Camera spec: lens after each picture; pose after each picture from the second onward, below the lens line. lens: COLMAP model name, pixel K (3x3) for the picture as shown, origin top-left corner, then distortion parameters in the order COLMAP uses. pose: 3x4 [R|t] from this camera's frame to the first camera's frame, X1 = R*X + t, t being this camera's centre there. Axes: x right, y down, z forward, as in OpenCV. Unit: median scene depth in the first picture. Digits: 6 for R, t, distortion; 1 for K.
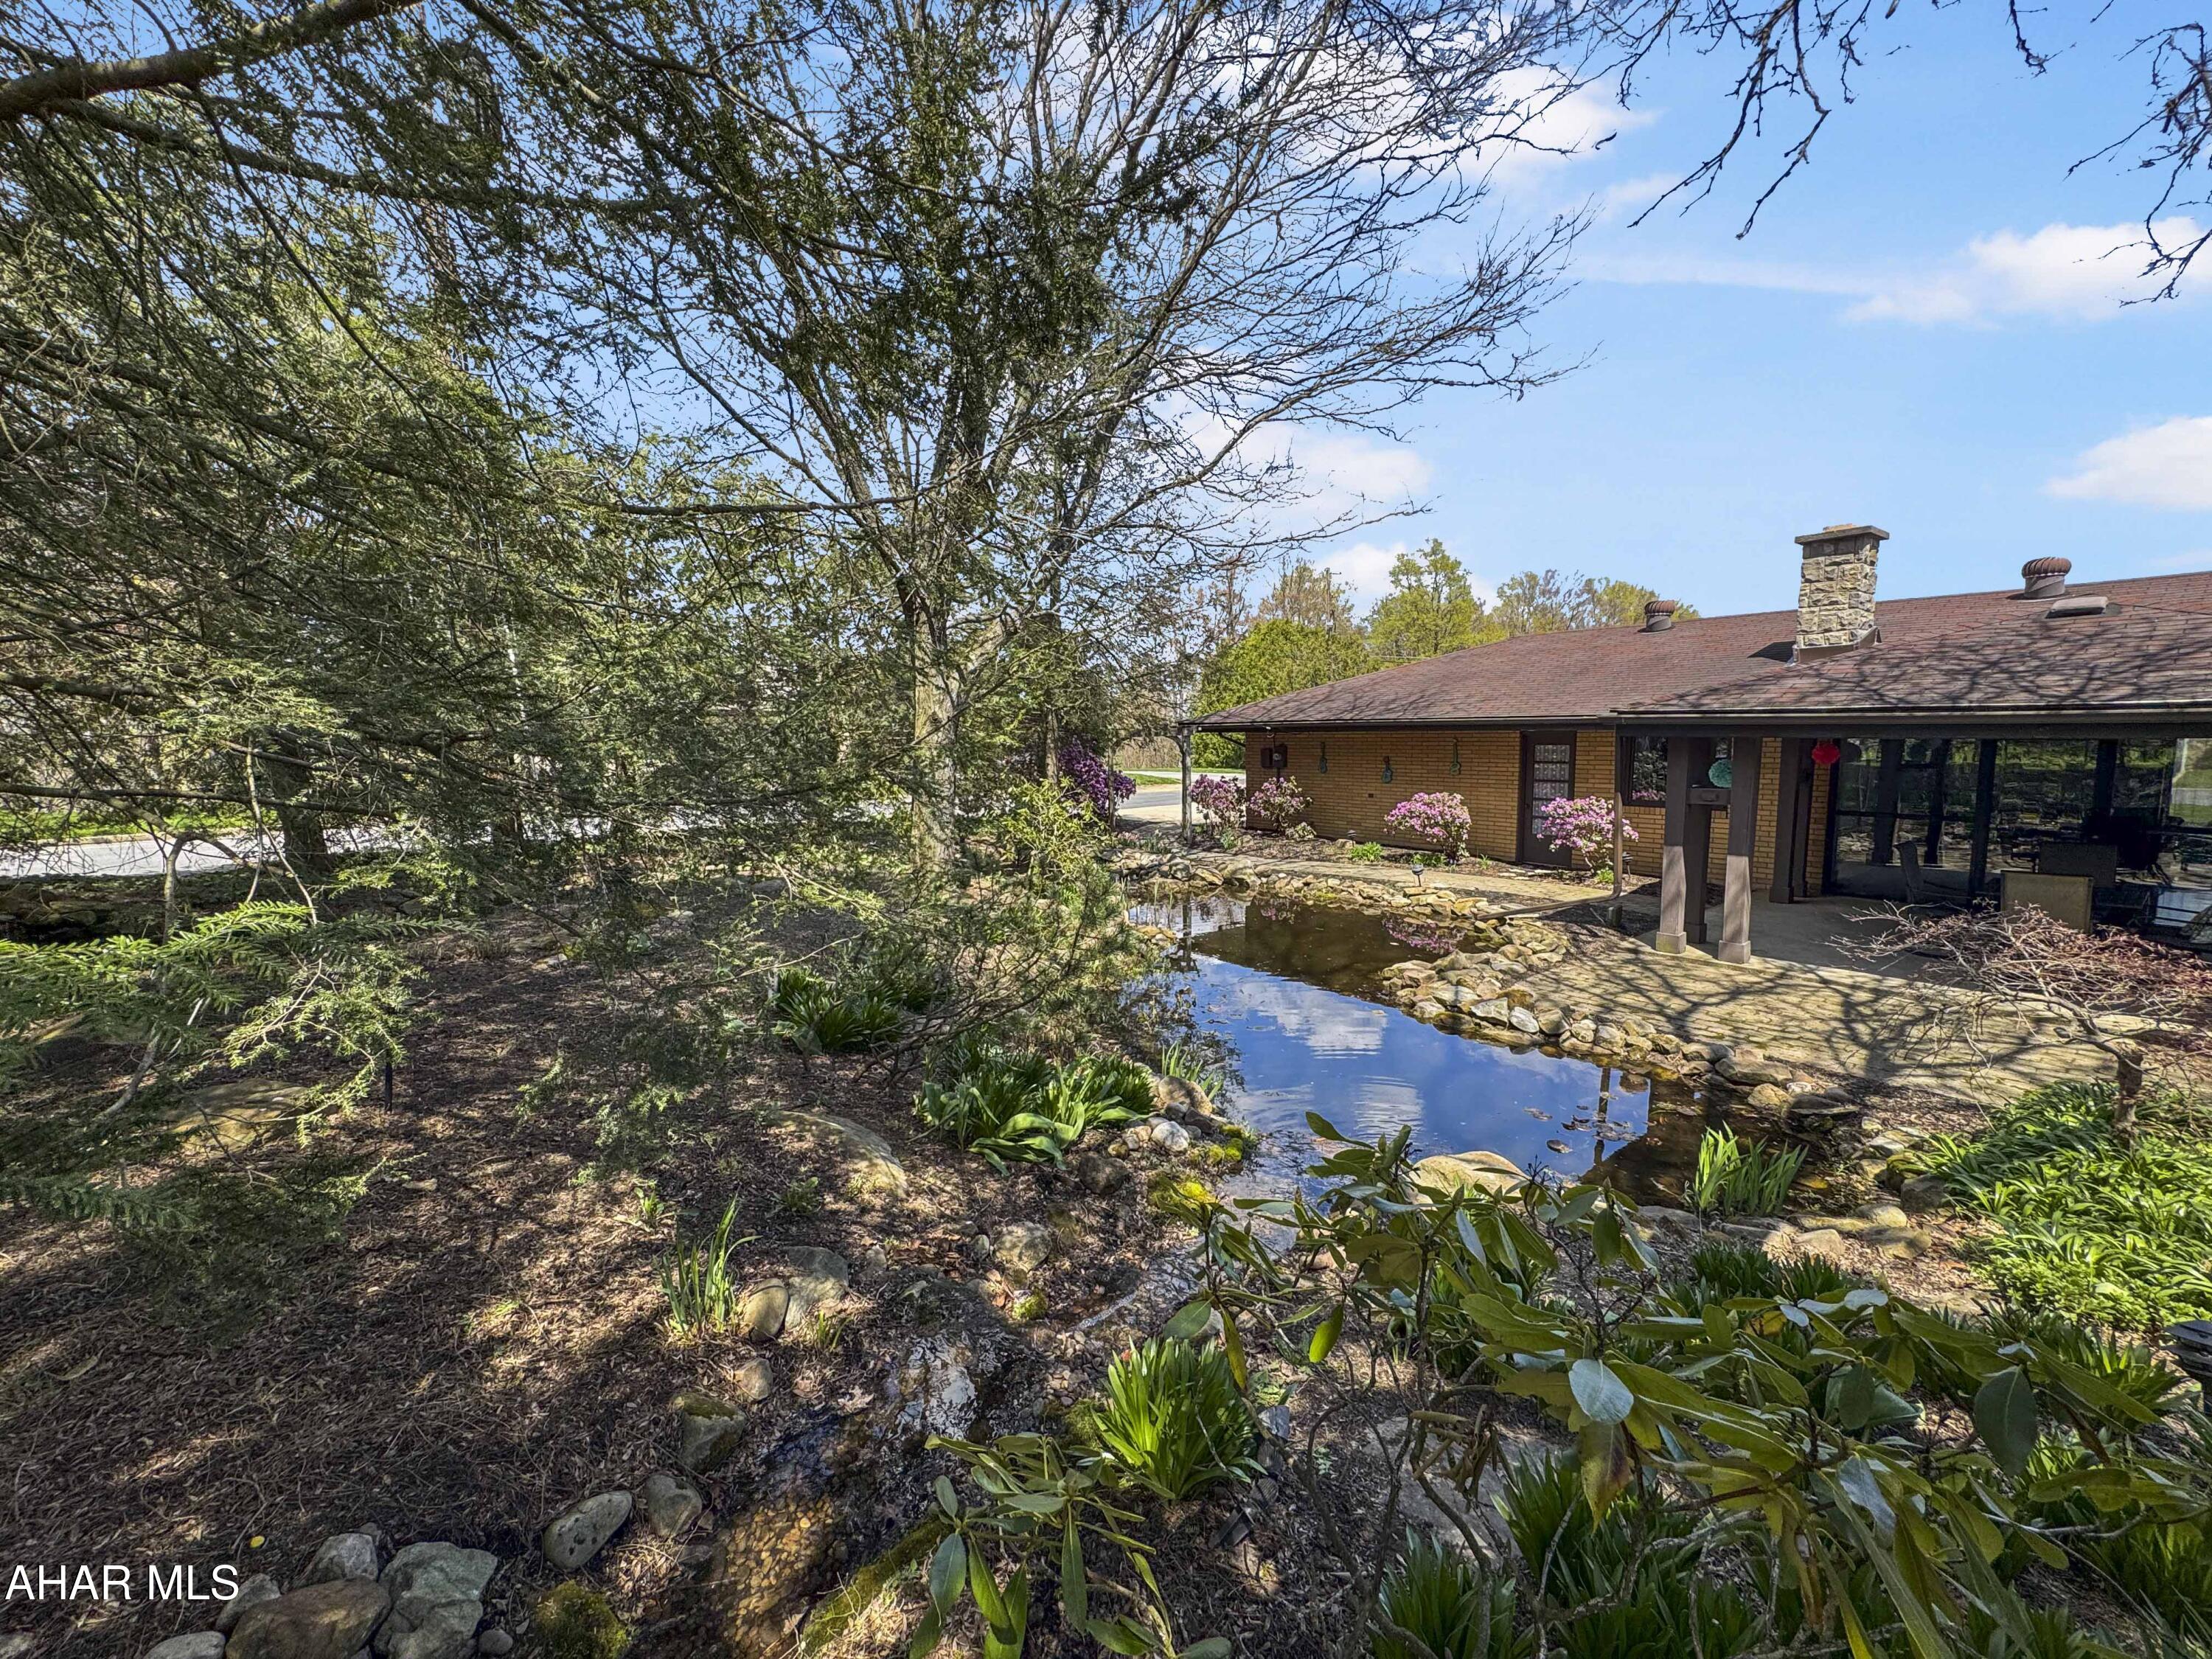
lens RADIAL K [[876.8, 0, 1106.0], [0, 876.8, 829.5], [0, 0, 1]] dist [-0.001958, 0.000069]
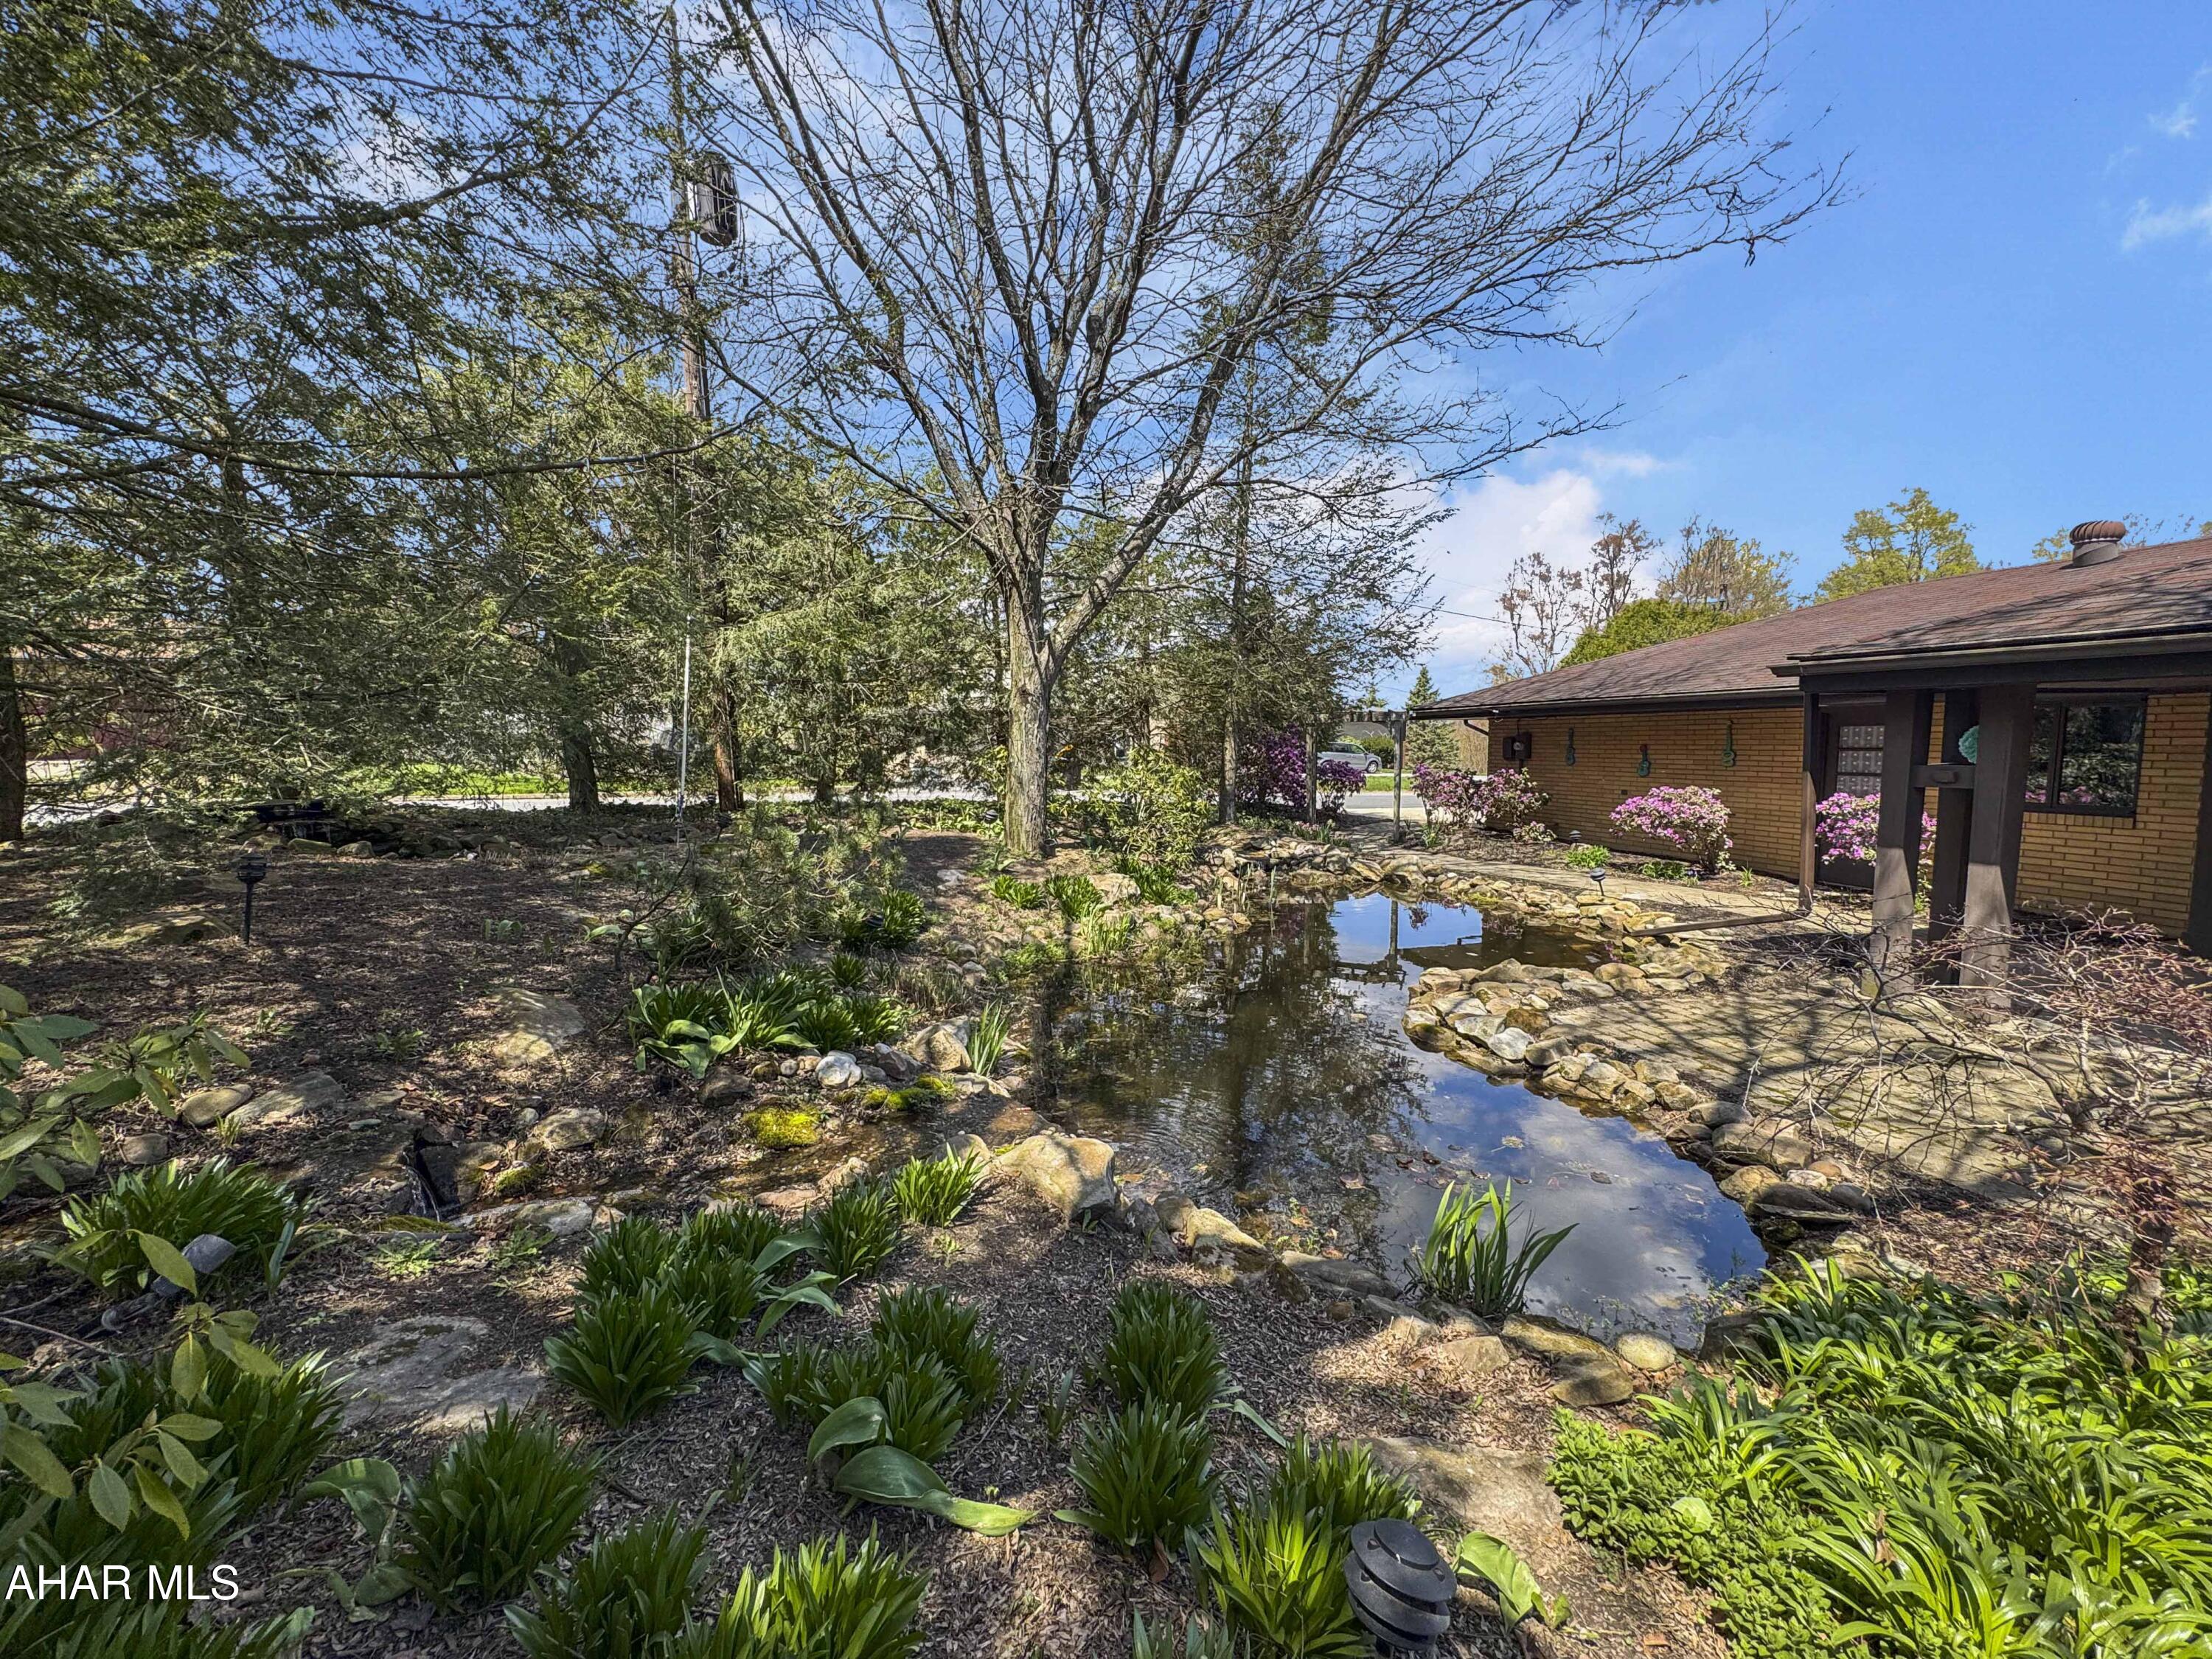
lens RADIAL K [[876.8, 0, 1106.0], [0, 876.8, 829.5], [0, 0, 1]] dist [-0.001958, 0.000069]
pose [[0.919749, 0.044686, -0.389954, 0.384184], [-0.047163, 0.998882, 0.003227, 0.035516], [0.389662, 0.015424, 0.920829, 0.118150]]
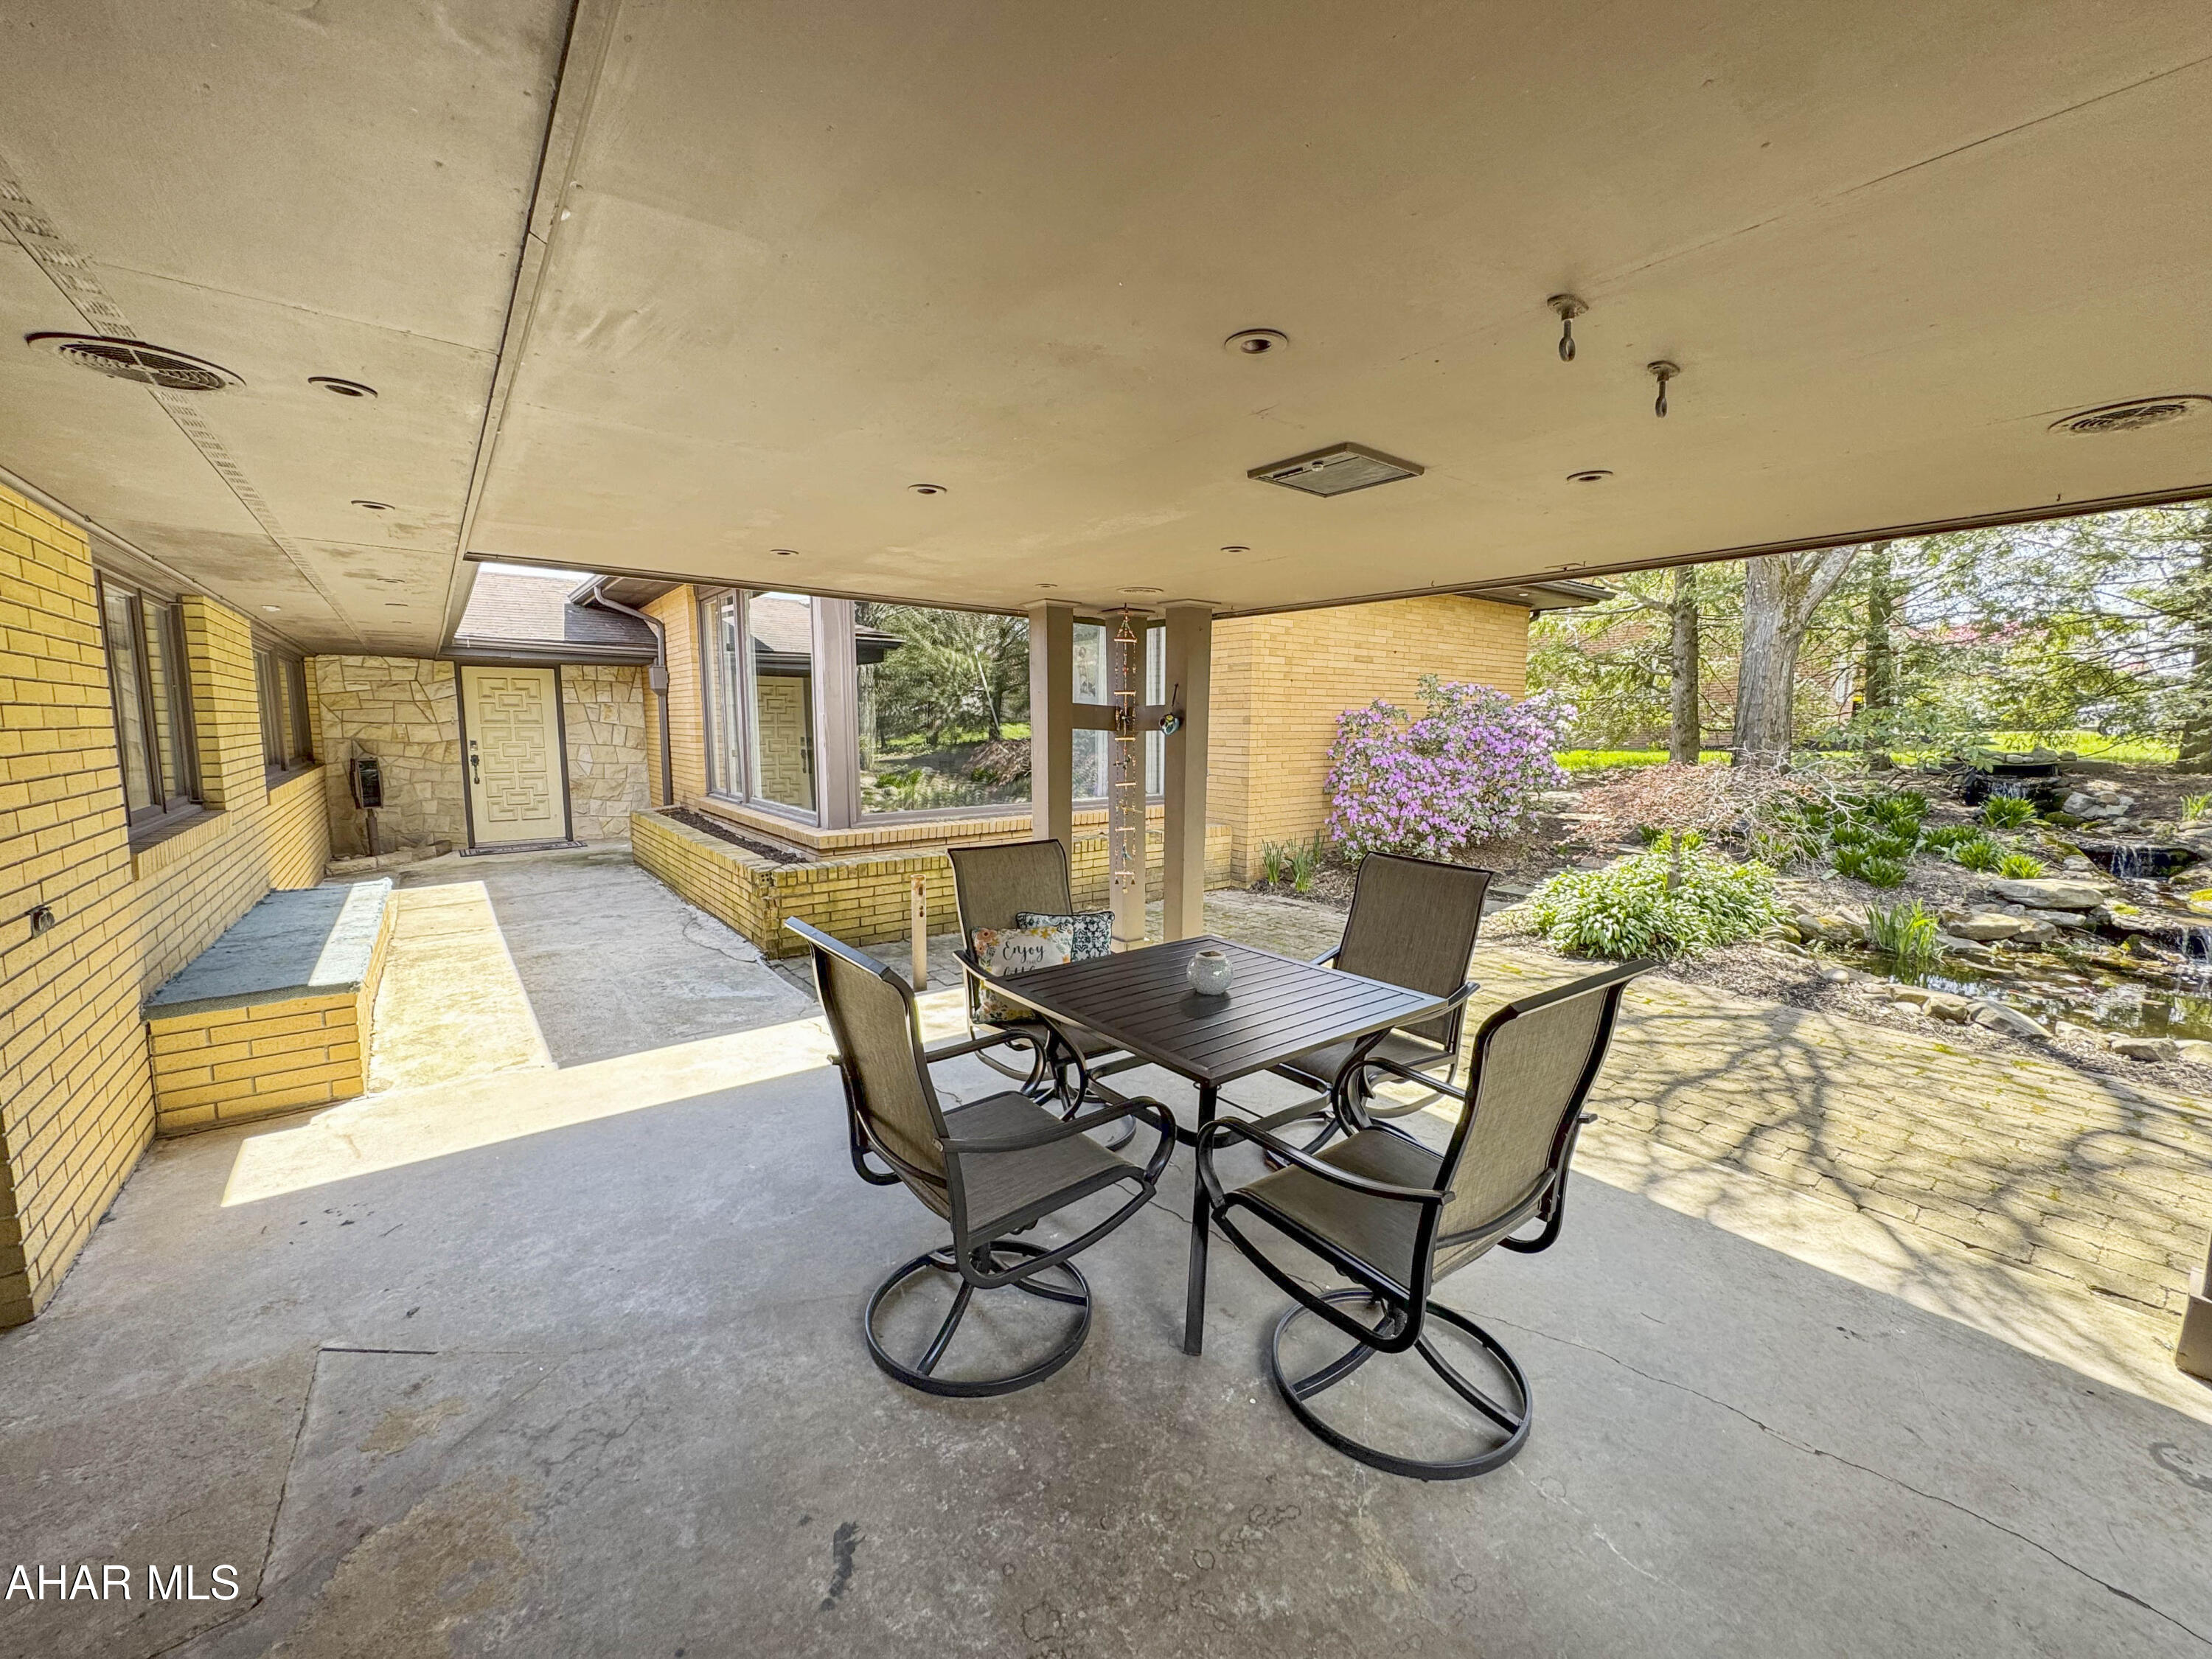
lens RADIAL K [[876.8, 0, 1106.0], [0, 876.8, 829.5], [0, 0, 1]] dist [-0.001958, 0.000069]
pose [[-0.999961, 0.008313, -0.002883, 1.144204], [0.007401, 0.971875, 0.235381, -0.069033], [0.004759, 0.235350, -0.971899, 1.320747]]
